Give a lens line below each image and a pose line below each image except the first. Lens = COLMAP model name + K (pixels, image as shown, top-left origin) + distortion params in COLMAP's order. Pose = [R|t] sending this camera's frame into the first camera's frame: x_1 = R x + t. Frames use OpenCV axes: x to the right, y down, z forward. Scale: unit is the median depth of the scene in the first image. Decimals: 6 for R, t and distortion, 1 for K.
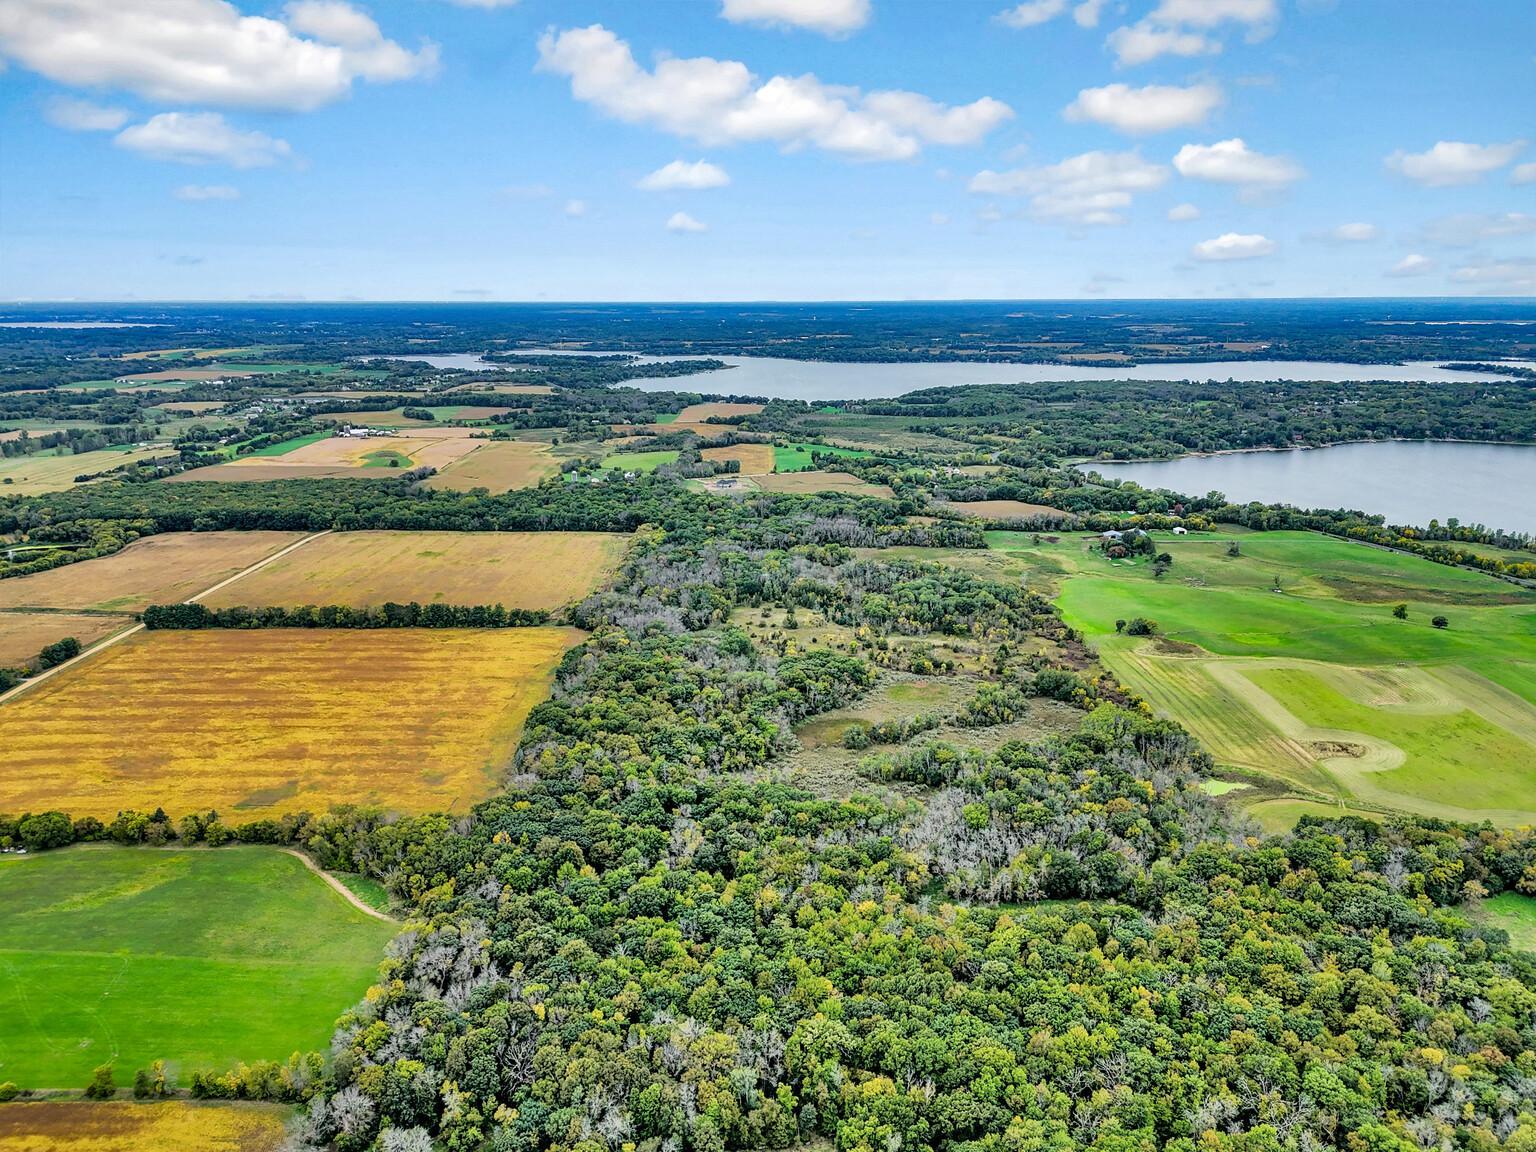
lens RADIAL K [[1124.3, 0, 769.8], [0, 1124.3, 577.0], [0, 0, 1]] dist [0.091319, -0.094828]
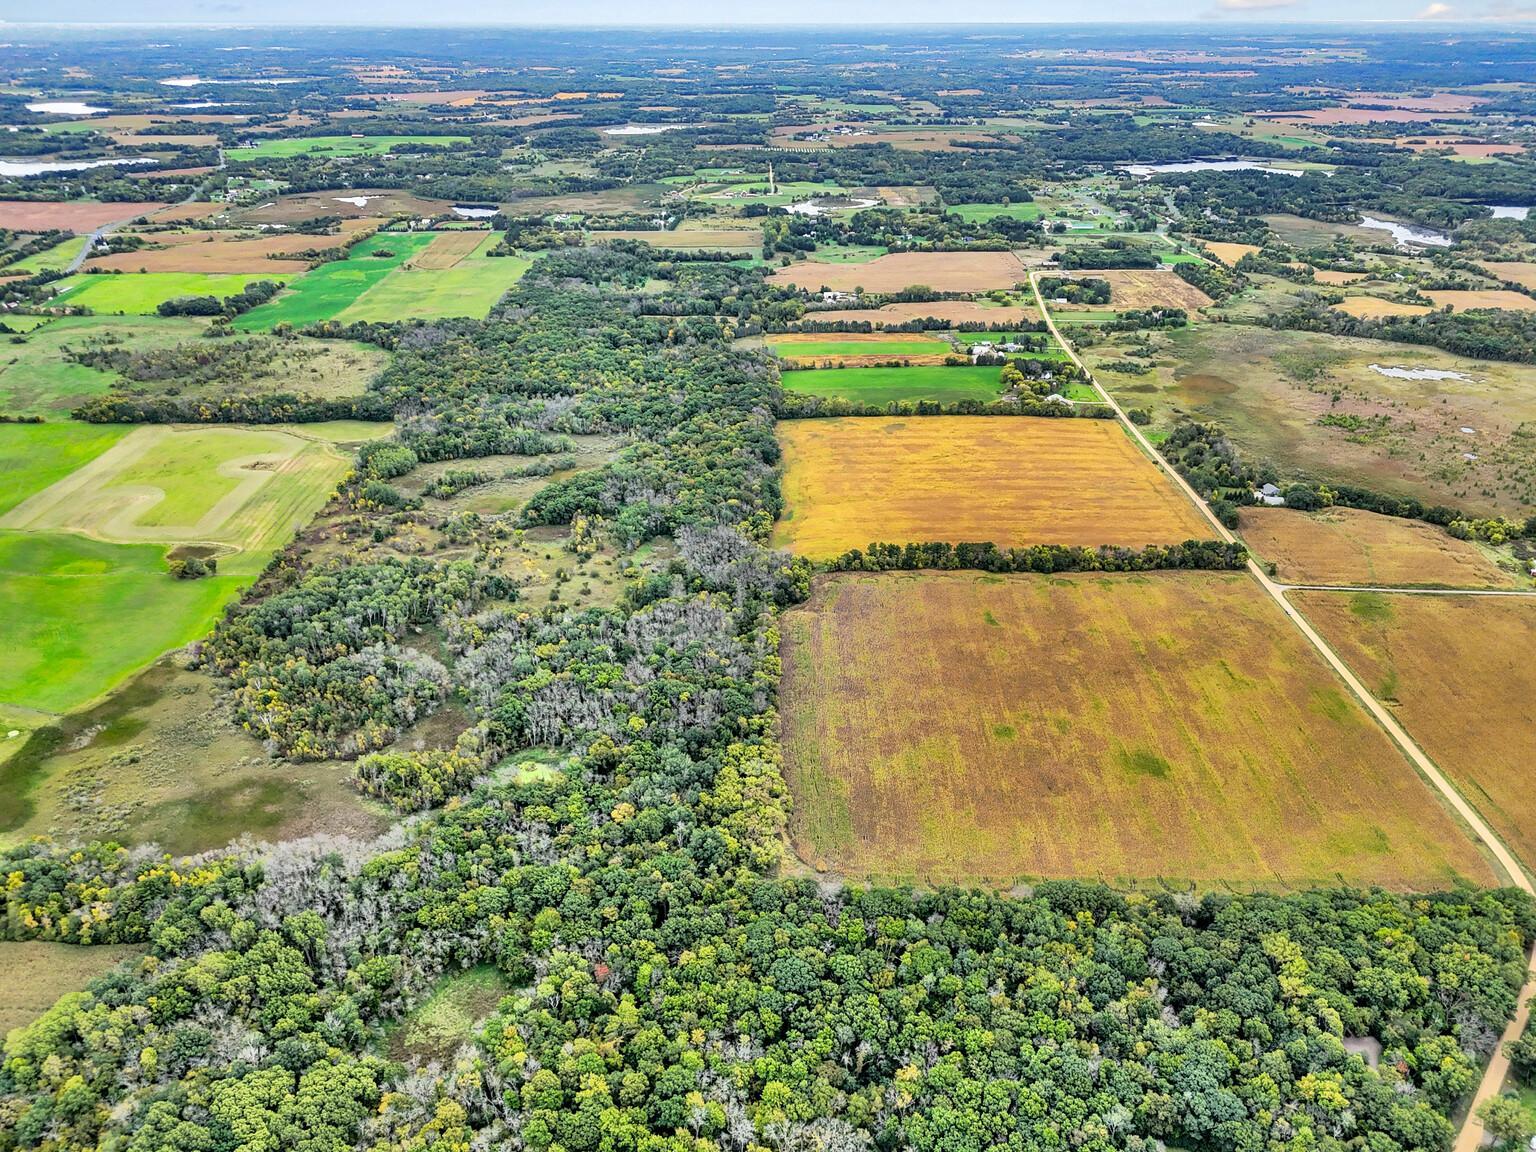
lens RADIAL K [[1125.5, 0, 771.1], [0, 1125.5, 575.8], [0, 0, 1]] dist [0.075811, -0.066947]
pose [[-0.999991, 0.001855, 0.003852, -0.155378], [0.003912, 0.760594, 0.649216, -0.553546], [-0.001726, 0.649225, -0.760594, 1.696348]]
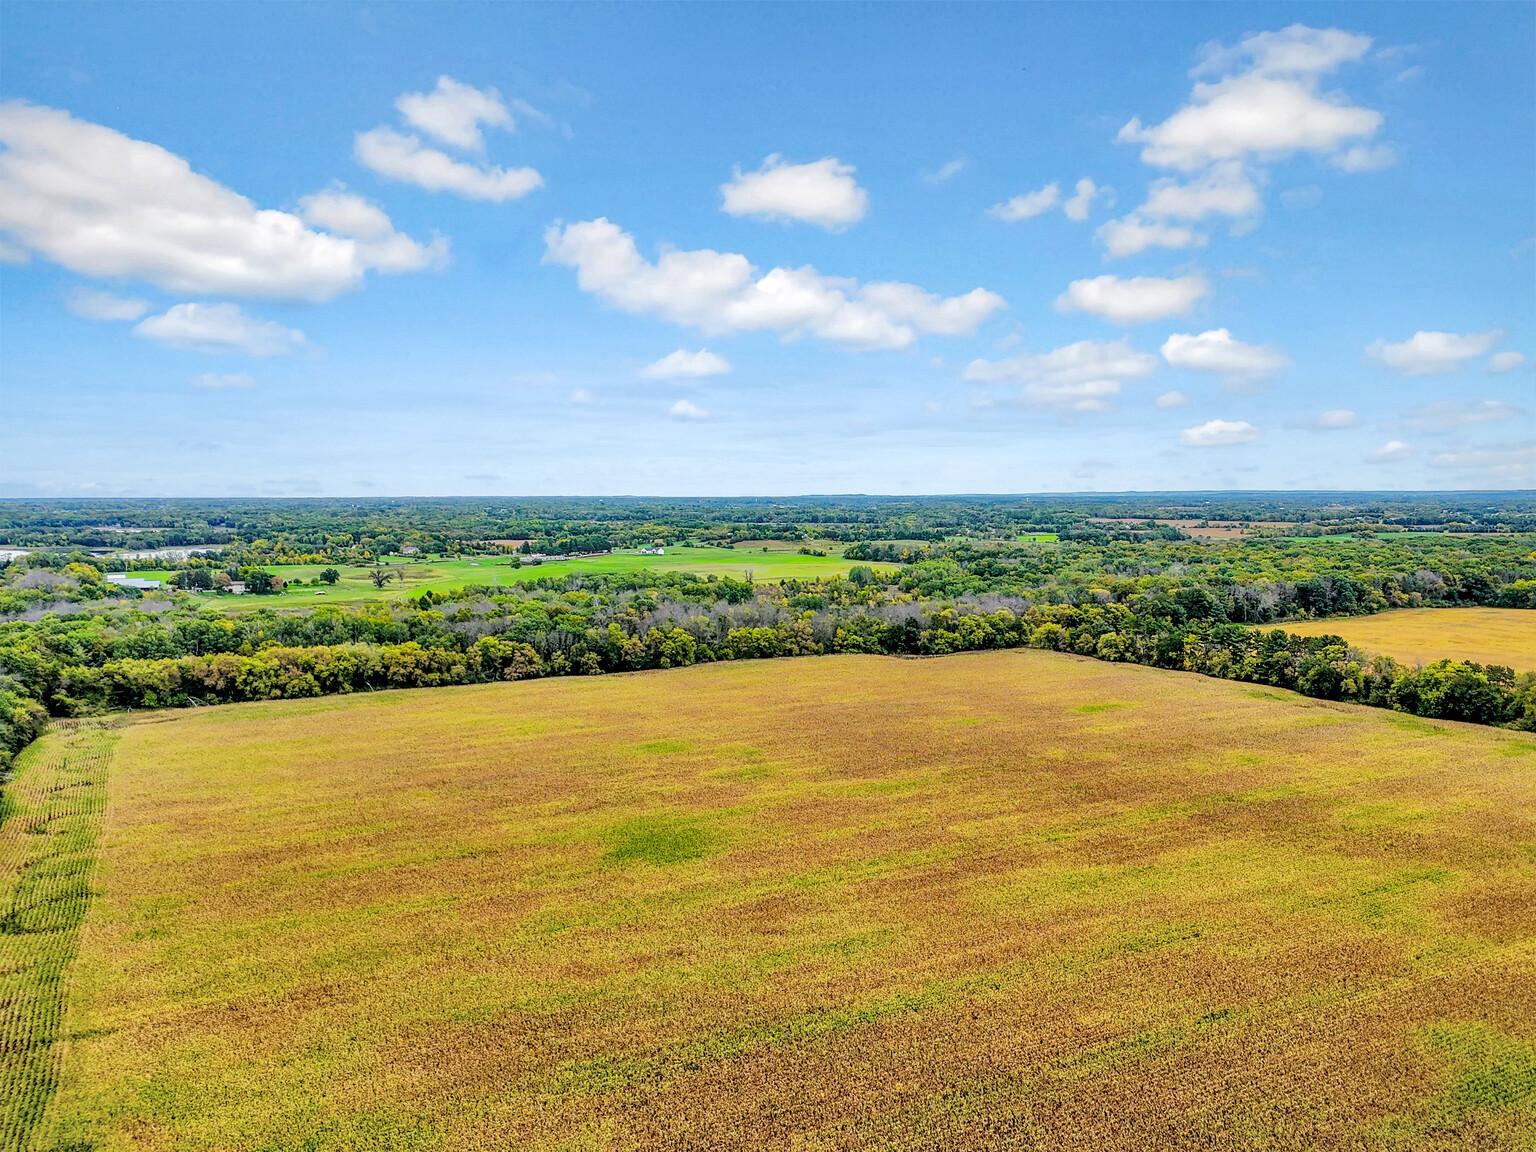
lens RADIAL K [[1125.5, 0, 771.1], [0, 1125.5, 575.8], [0, 0, 1]] dist [0.075811, -0.066947]
pose [[-0.471607, -0.061004, 0.879696, -0.586998], [0.218737, 0.958332, 0.183722, -0.114767], [-0.854249, 0.279067, -0.438613, 1.318219]]
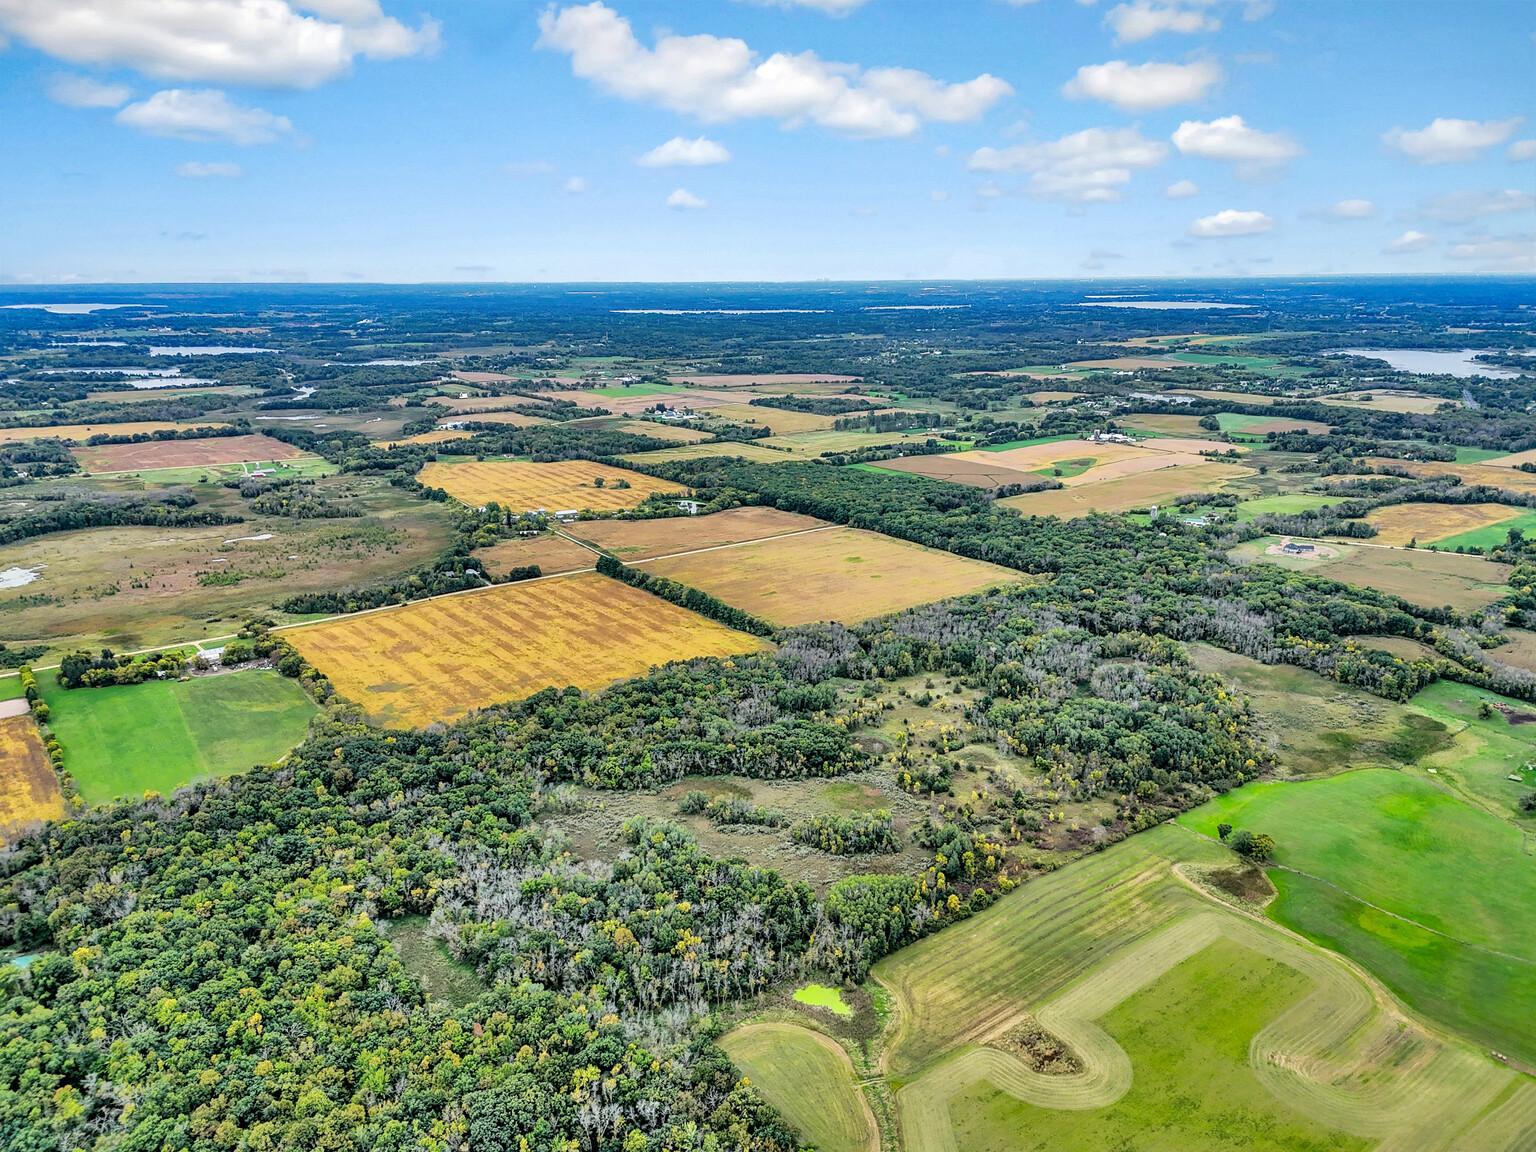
lens RADIAL K [[1124.3, 0, 769.8], [0, 1124.3, 577.0], [0, 0, 1]] dist [0.091319, -0.094828]
pose [[0.598188, 0.207528, -0.774017, 0.663959], [-0.189705, 0.975103, 0.114832, -0.146906], [0.778577, 0.078144, 0.622664, 0.285398]]
